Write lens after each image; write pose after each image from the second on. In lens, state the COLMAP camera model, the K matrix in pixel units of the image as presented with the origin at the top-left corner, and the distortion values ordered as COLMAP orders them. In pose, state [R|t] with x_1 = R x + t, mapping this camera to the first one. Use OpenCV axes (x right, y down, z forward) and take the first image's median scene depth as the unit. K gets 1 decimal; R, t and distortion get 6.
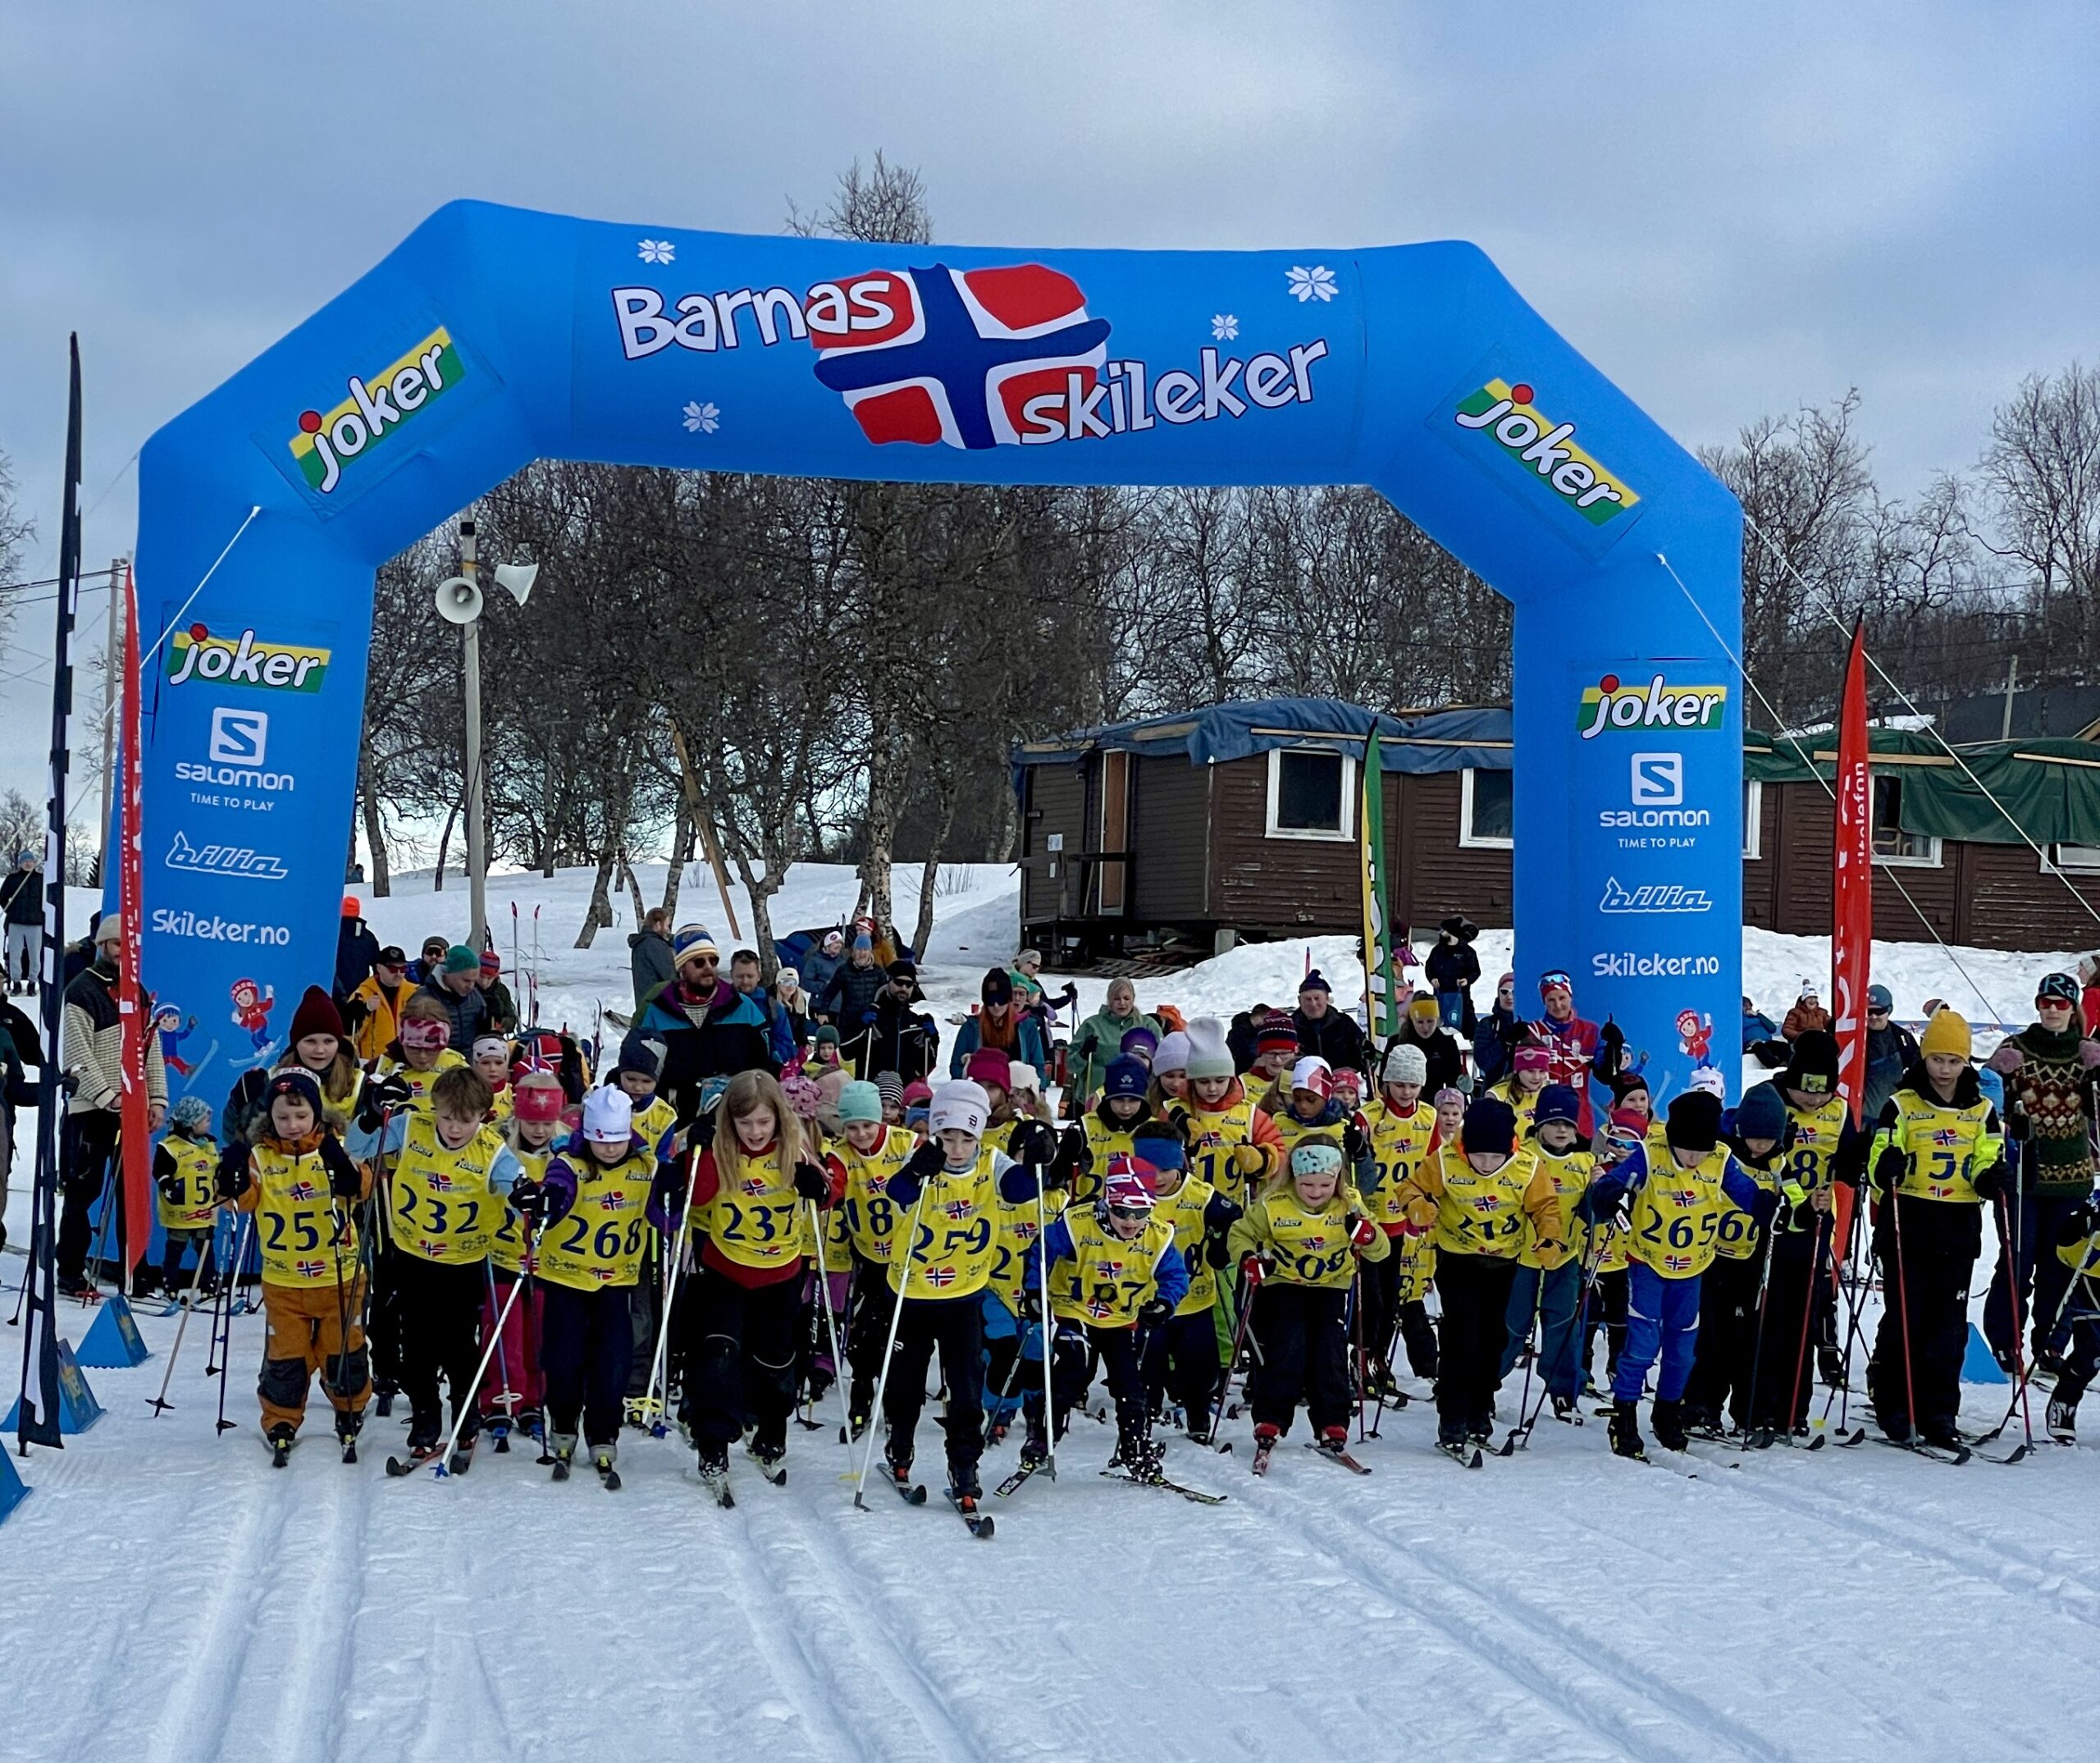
lens RADIAL K [[4742.8, 0, 922.4], [0, 4742.8, 1302.0], [0, 0, 1]] dist [0.012013, 0.475954]
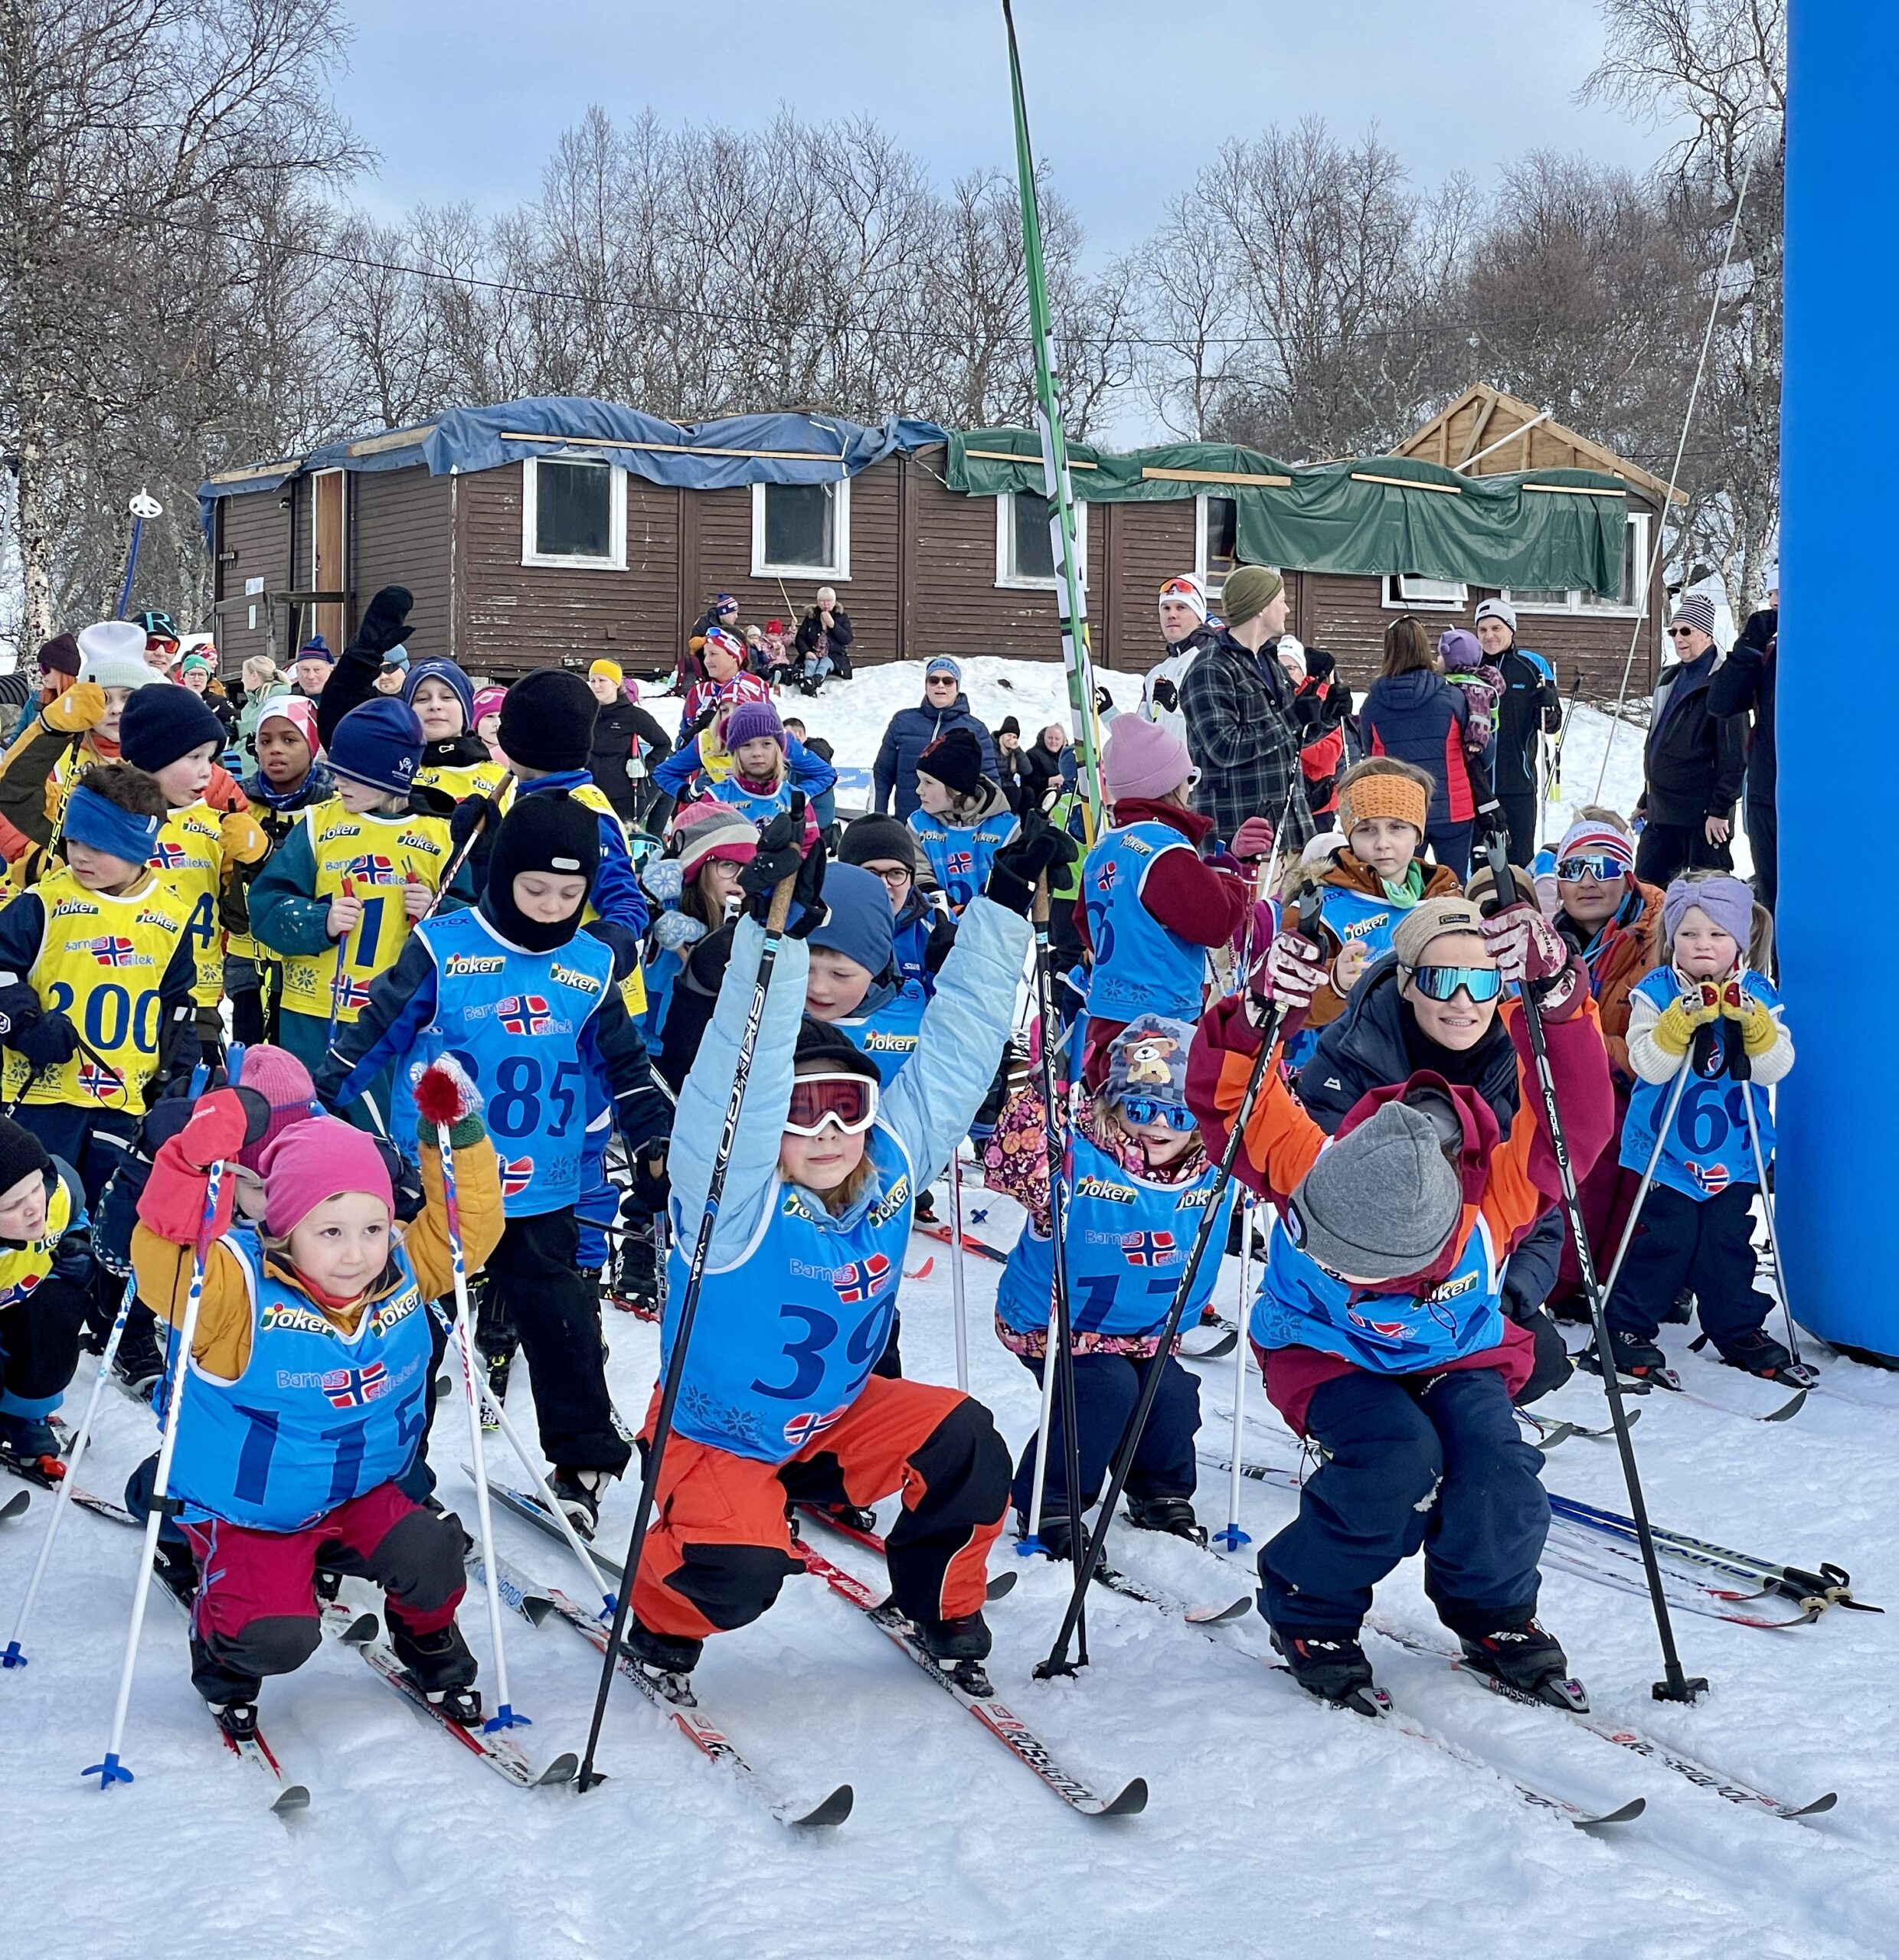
lens RADIAL K [[3849.2, 0, 1052.7], [0, 3849.2, 887.2], [0, 0, 1]] dist [0.053812, 0.217064]
pose [[0.970383, -0.027117, 0.240043, -0.001740], [0.037435, 0.998556, -0.038528, -0.029124], [-0.238651, 0.046373, 0.969997, 0.765479]]
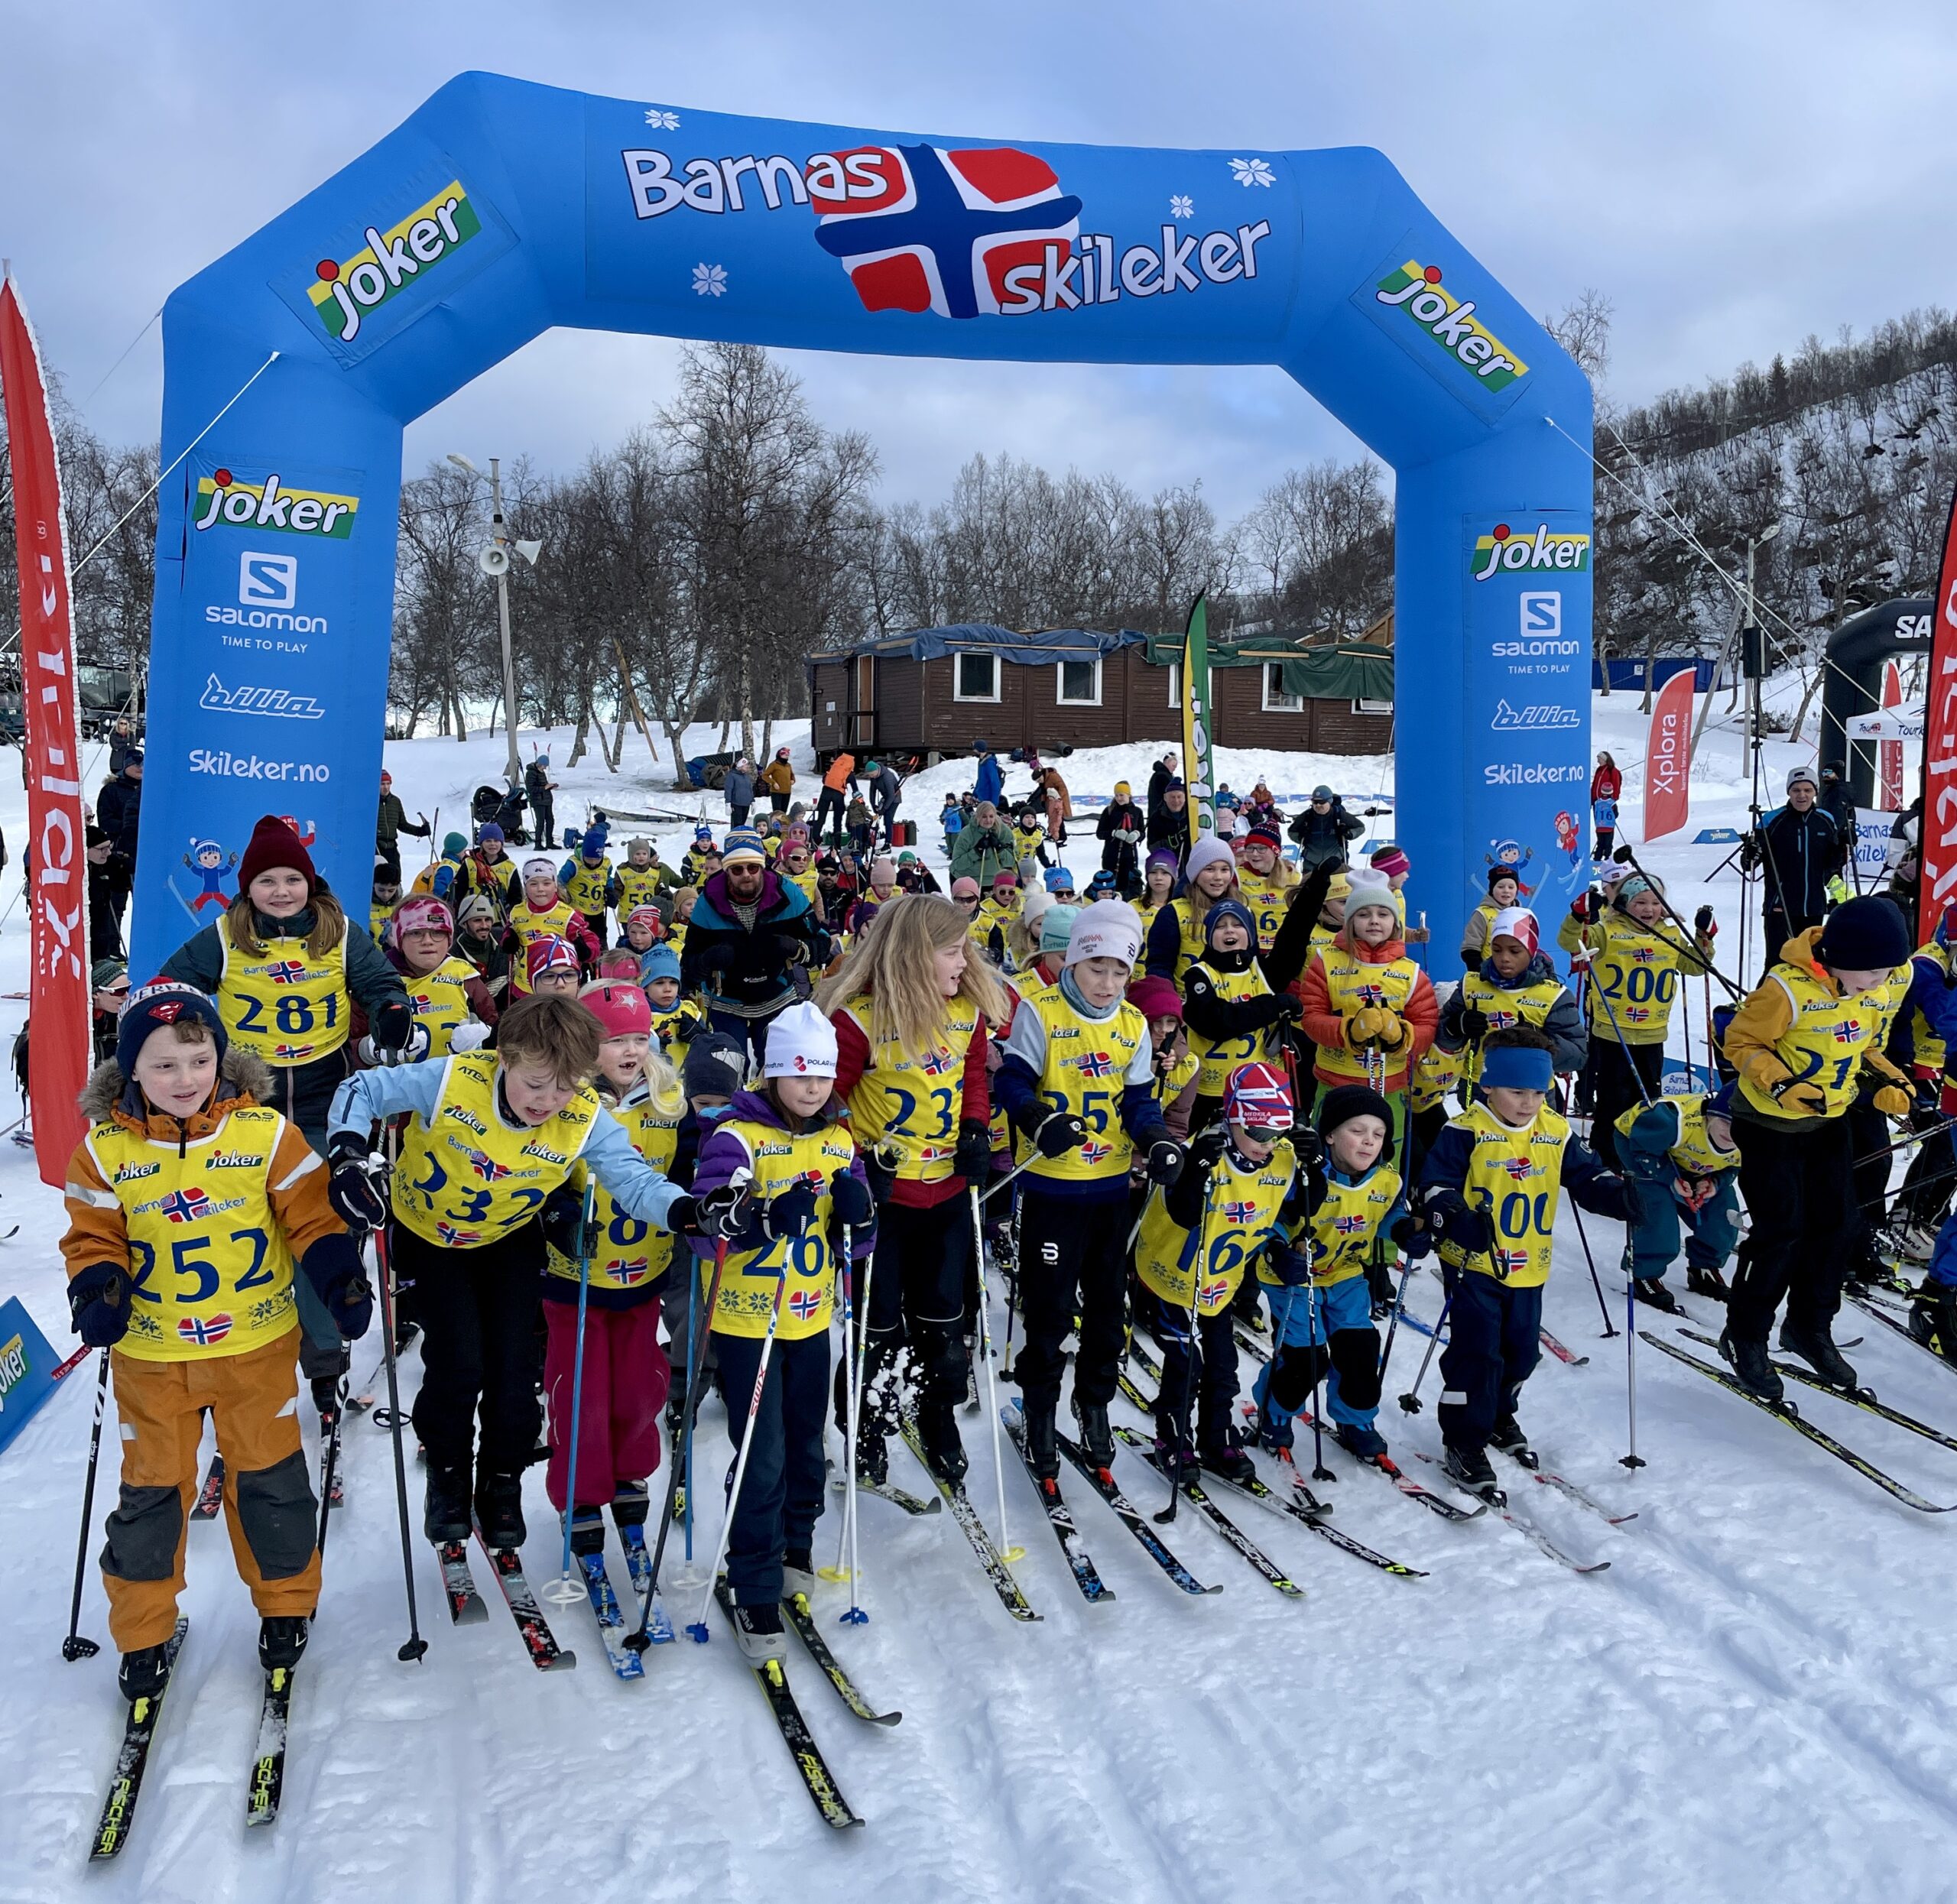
lens RADIAL K [[2013.2, 0, 987.0], [0, 2013.2, 946.3], [0, 0, 1]] dist [0.112522, -0.222309]
pose [[0.990625, -0.031801, 0.132855, -0.049586], [0.029419, 0.999370, 0.019850, -0.042822], [-0.133402, -0.015755, 0.990937, 0.526481]]
